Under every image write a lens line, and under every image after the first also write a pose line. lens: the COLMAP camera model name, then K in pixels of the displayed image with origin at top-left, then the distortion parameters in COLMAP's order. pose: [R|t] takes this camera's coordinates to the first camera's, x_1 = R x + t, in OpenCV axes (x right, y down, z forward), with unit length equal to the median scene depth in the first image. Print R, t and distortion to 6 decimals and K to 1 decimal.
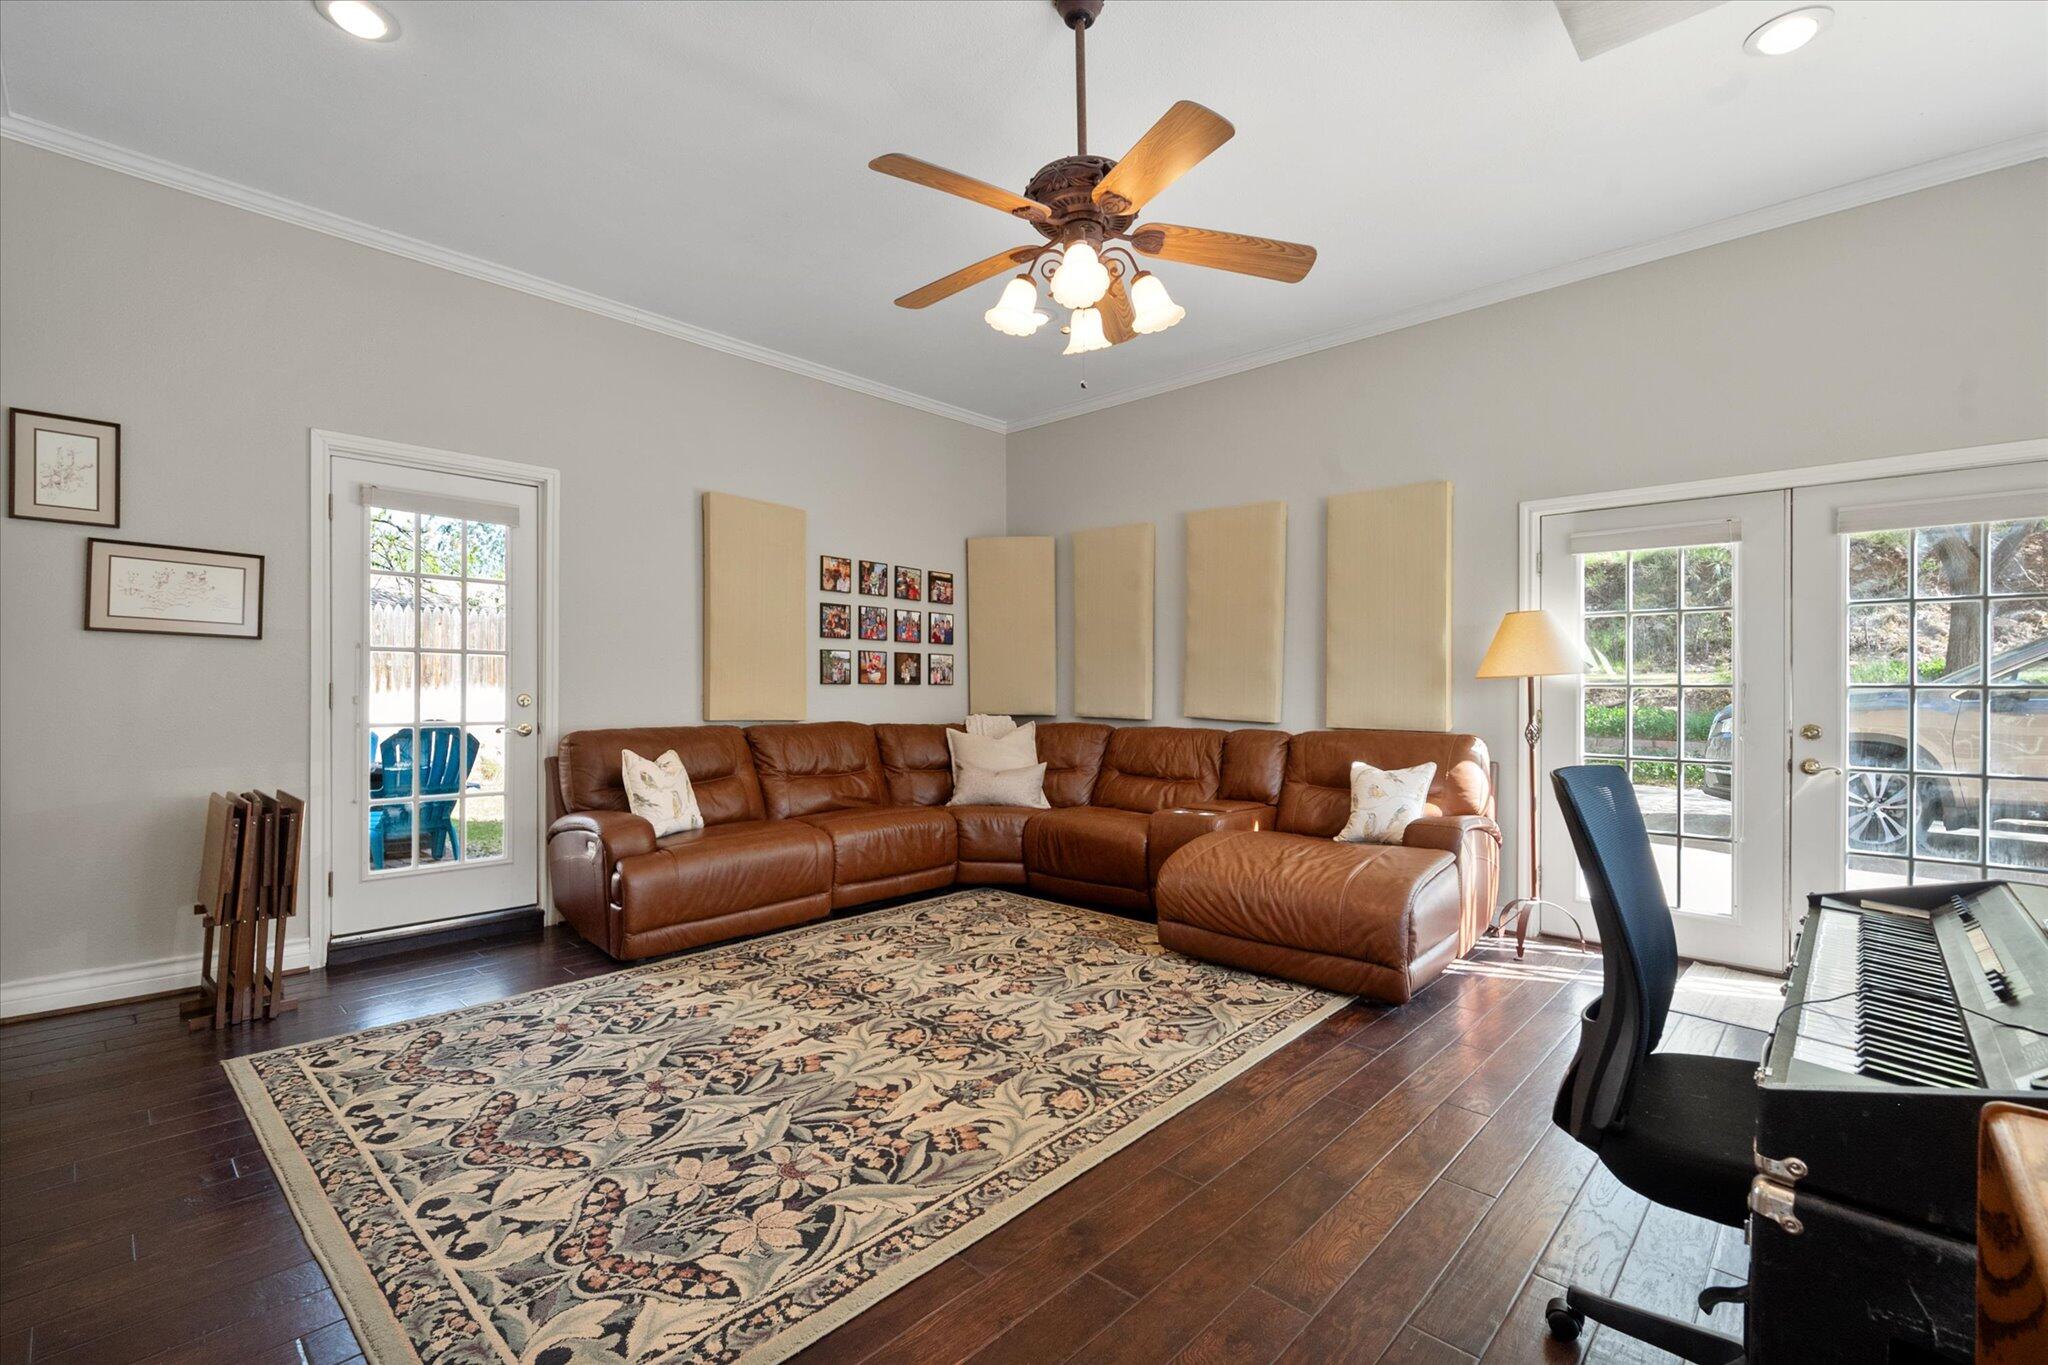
lens RADIAL K [[902.1, 0, 1030.6], [0, 902.1, 694.7], [0, 0, 1]] dist [-0.002139, -0.000733]
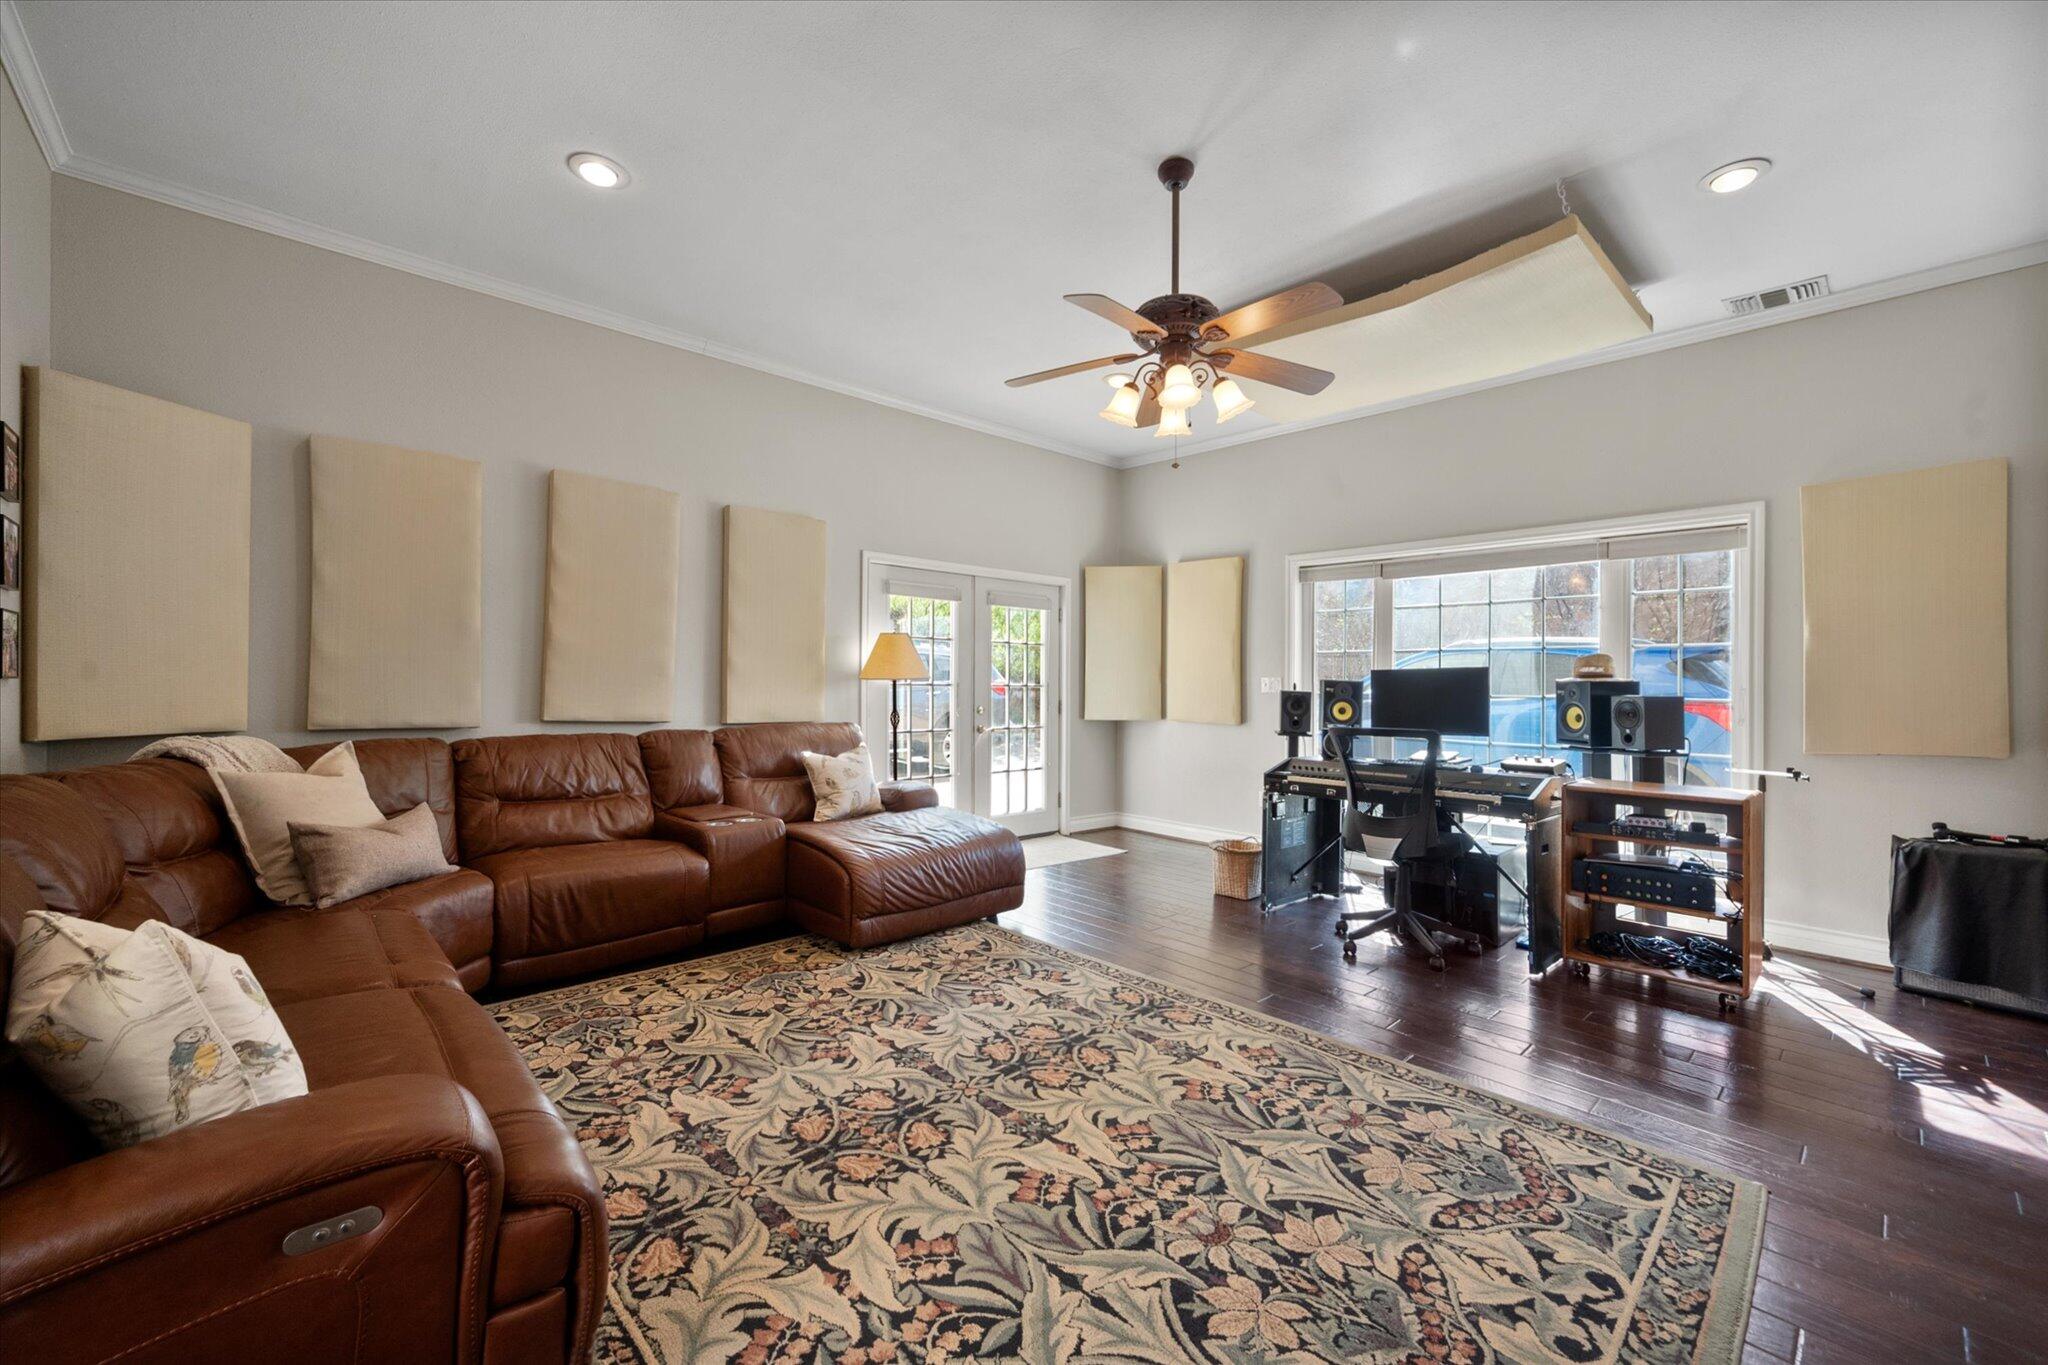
lens RADIAL K [[805.1, 0, 1030.1], [0, 805.1, 674.8], [0, 0, 1]] dist [-0.011393, 0.000689]
pose [[0.075096, 0.010110, 0.997125, -1.057649], [-0.004100, 0.999943, -0.009829, -0.022101], [-0.997168, -0.003350, 0.075133, 1.071100]]
